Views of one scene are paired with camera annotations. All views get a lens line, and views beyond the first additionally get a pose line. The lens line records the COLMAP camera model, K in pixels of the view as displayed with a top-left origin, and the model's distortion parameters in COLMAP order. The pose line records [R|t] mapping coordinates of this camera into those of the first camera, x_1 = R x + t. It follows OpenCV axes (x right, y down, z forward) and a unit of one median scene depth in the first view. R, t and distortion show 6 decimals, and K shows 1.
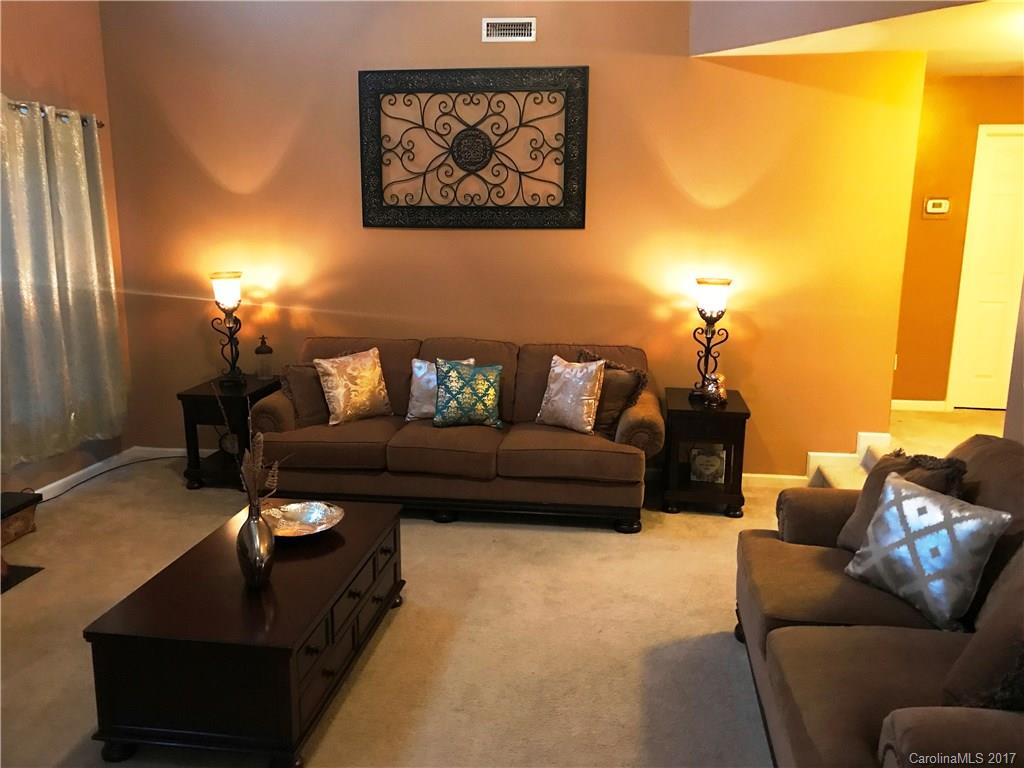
lens RADIAL K [[847.3, 0, 510.9], [0, 847.3, 382.2], [0, 0, 1]] dist [0.029711, -0.019629]
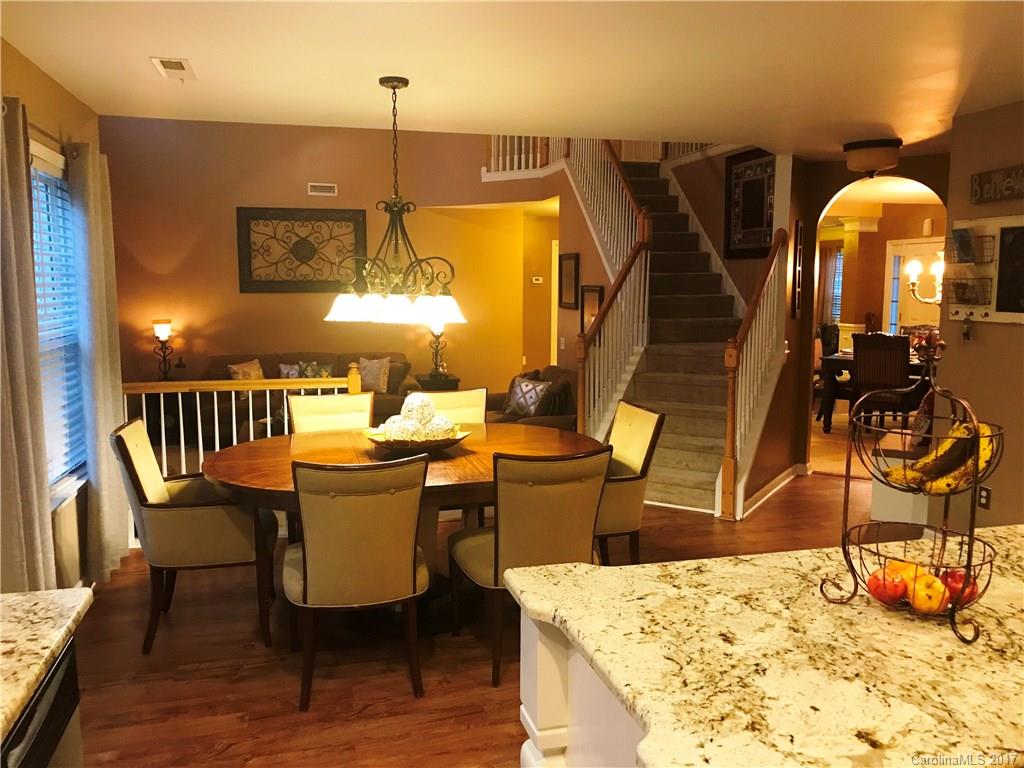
lens RADIAL K [[847.3, 0, 511.4], [0, 847.3, 383.7], [0, 0, 1]] dist [0.029711, -0.019629]
pose [[0.926566, -0.050644, 0.372707, -0.333007], [0.077017, 0.995444, -0.056205, 0.153032], [-0.368163, 0.080783, 0.926245, -0.856260]]
